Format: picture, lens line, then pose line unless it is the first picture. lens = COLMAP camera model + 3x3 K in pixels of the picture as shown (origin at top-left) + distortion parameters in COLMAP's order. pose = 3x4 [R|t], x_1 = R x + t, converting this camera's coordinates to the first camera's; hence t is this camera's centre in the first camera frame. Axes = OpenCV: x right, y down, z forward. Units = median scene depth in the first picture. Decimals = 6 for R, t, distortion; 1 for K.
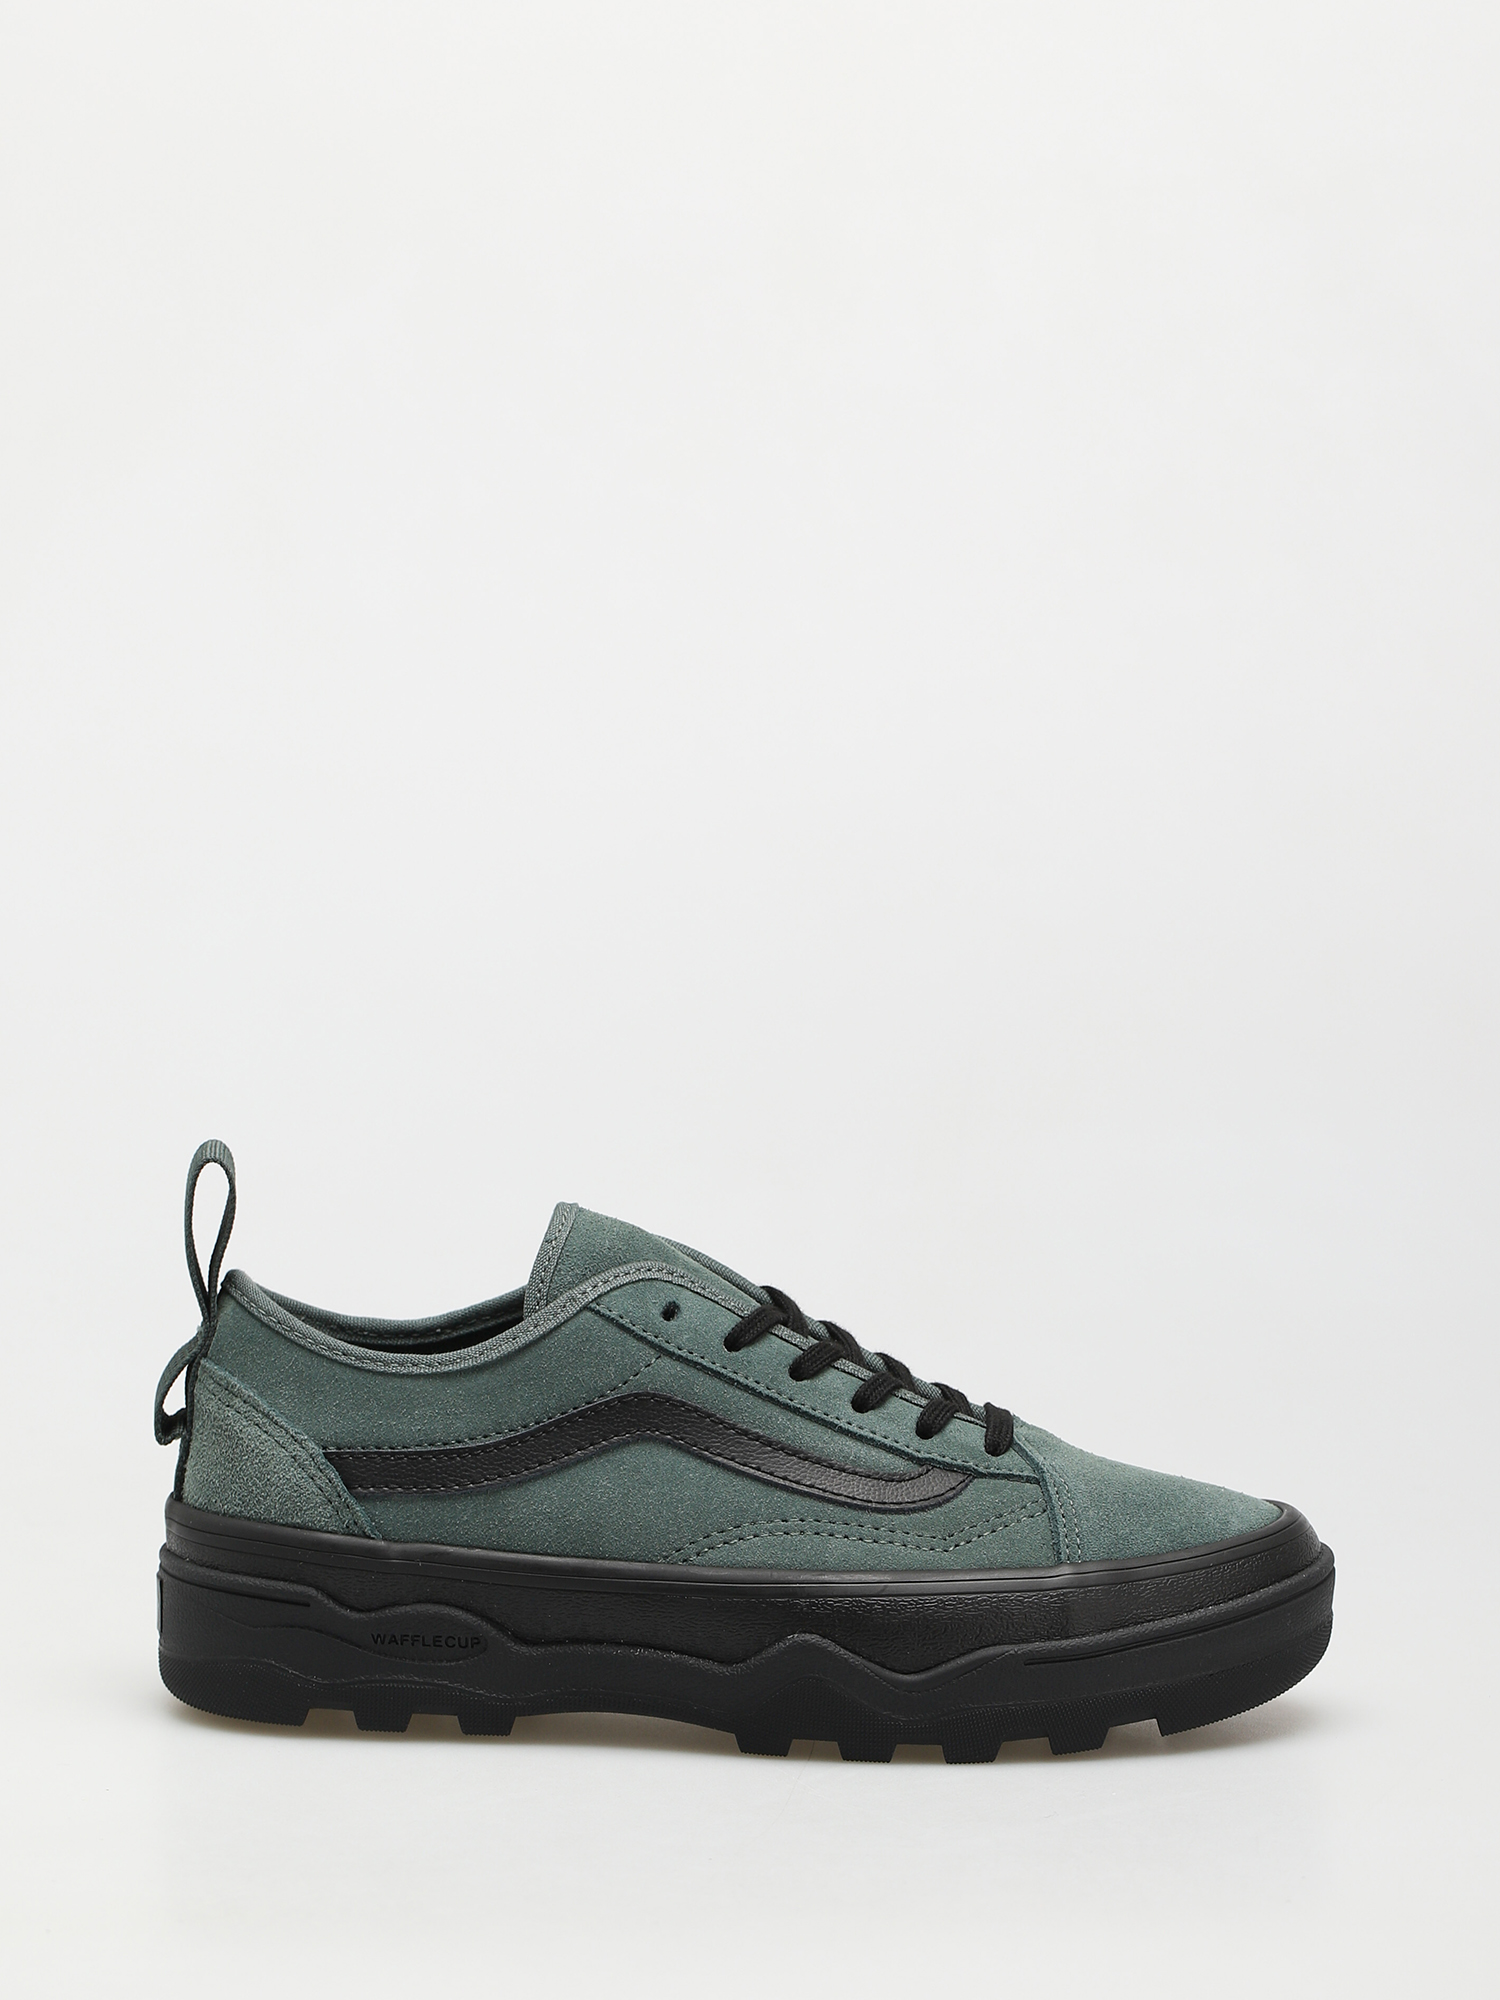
lens RADIAL K [[7307.1, 0, 748.0], [0, 7307.1, 999.3], [0, 0, 1]] dist [0.121778, 0.000000]
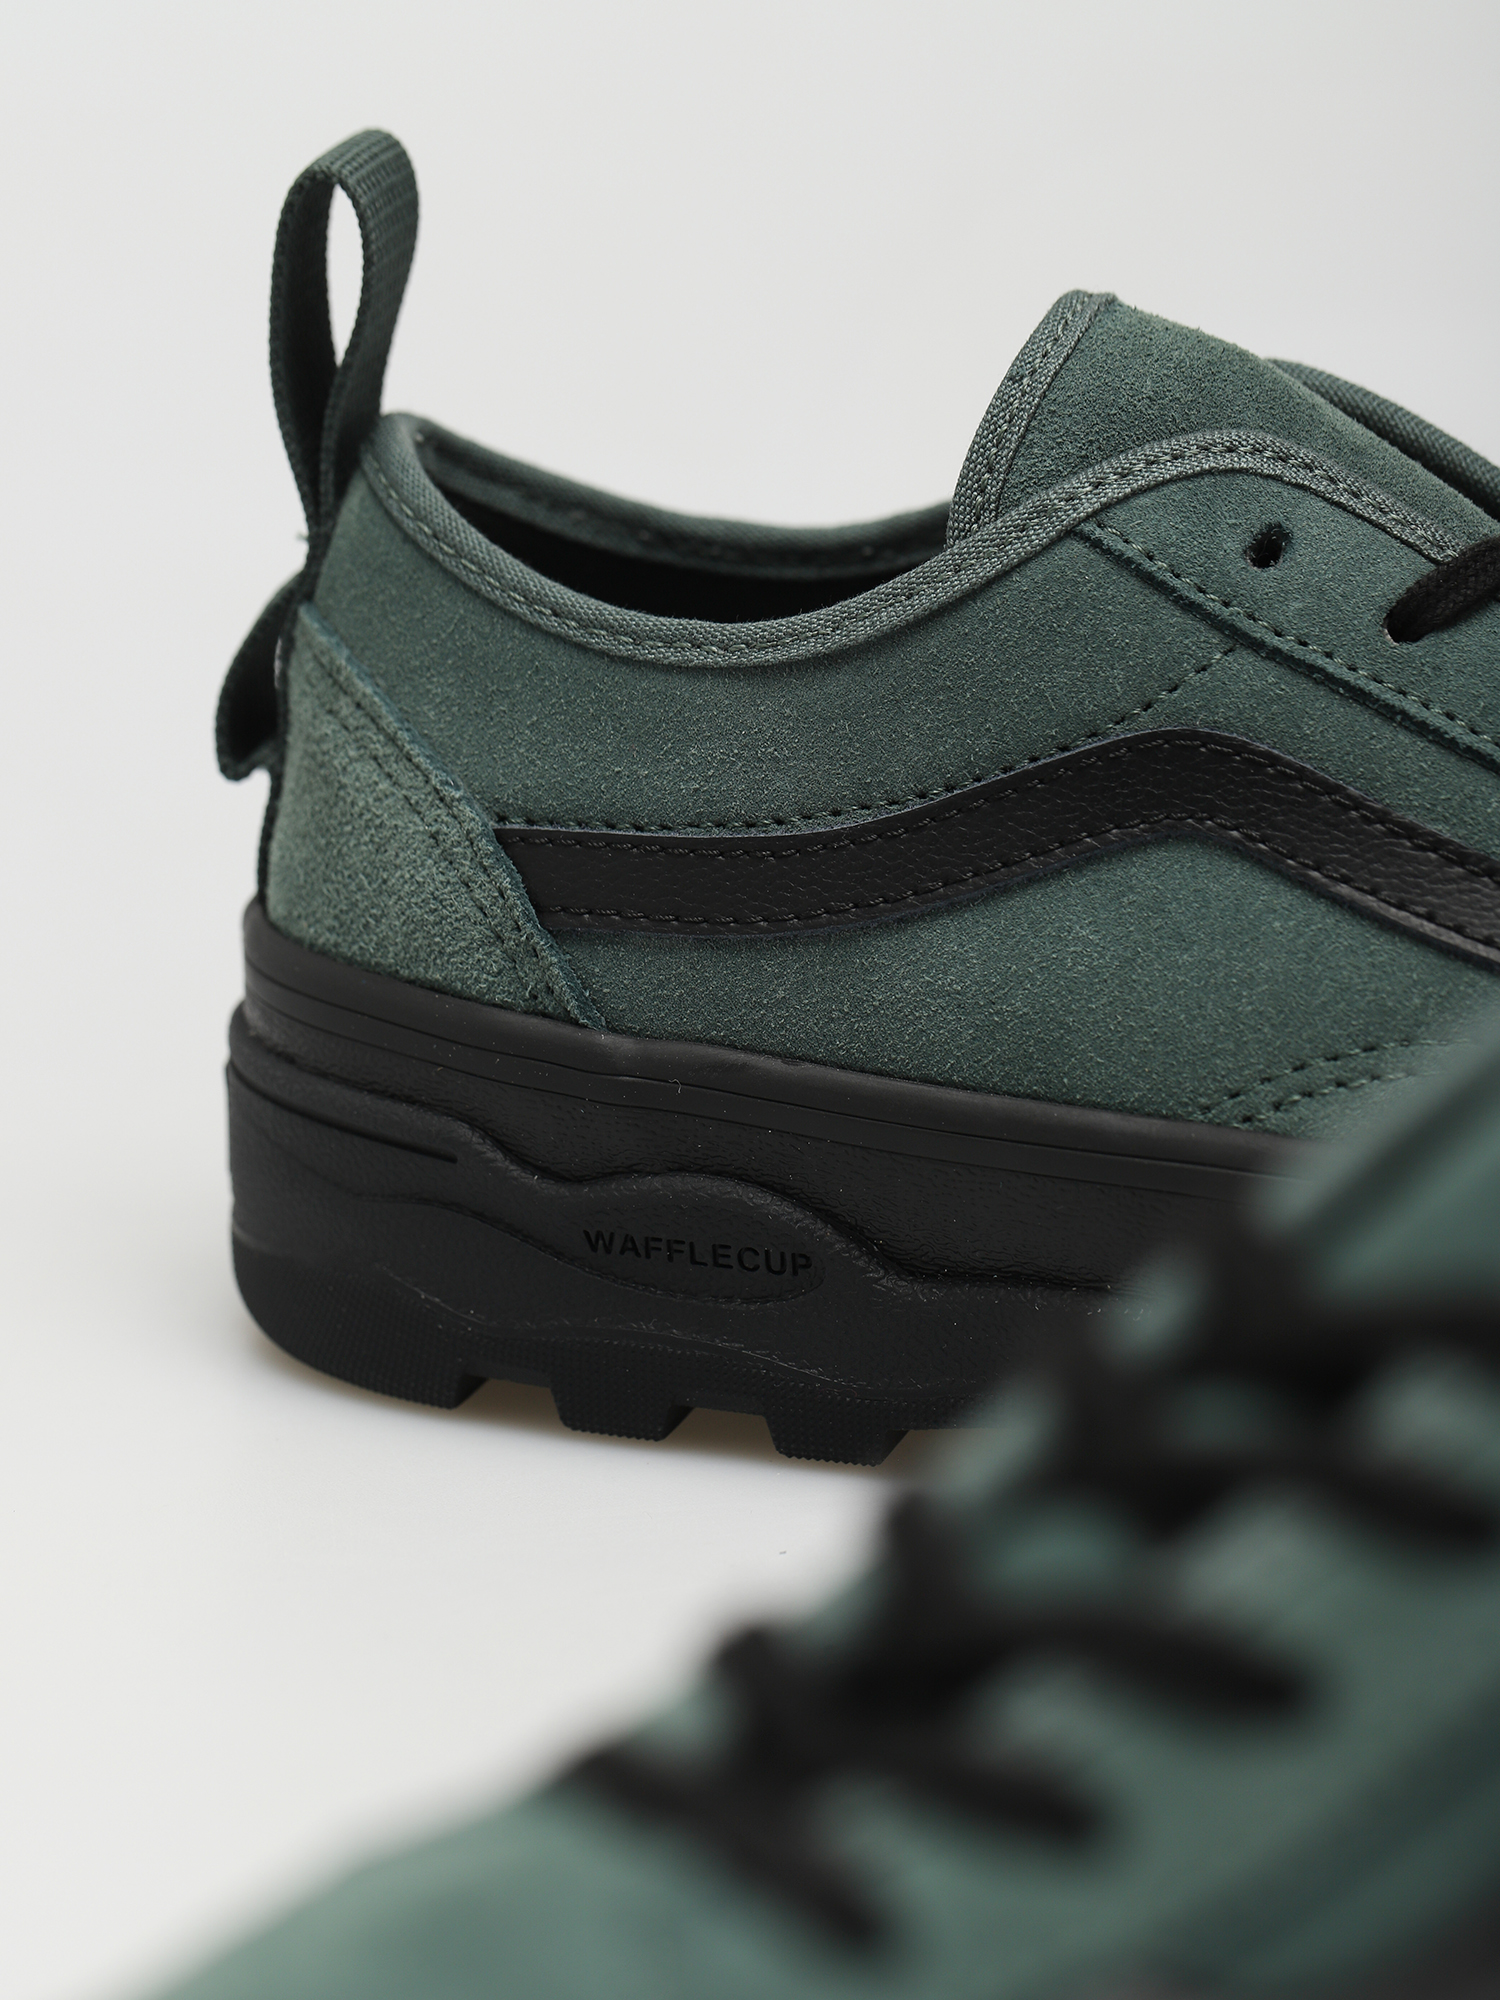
lens RADIAL K [[7307.1, 0, 754.7], [0, 7307.1, 1003.4], [0, 0, 1]] dist [0.121778, 0.000000]
pose [[0.970987, 0.051727, -0.233472, 0.064474], [-0.018481, 0.989637, 0.142395, 0.007607], [0.238419, -0.133948, 0.961881, 0.565386]]
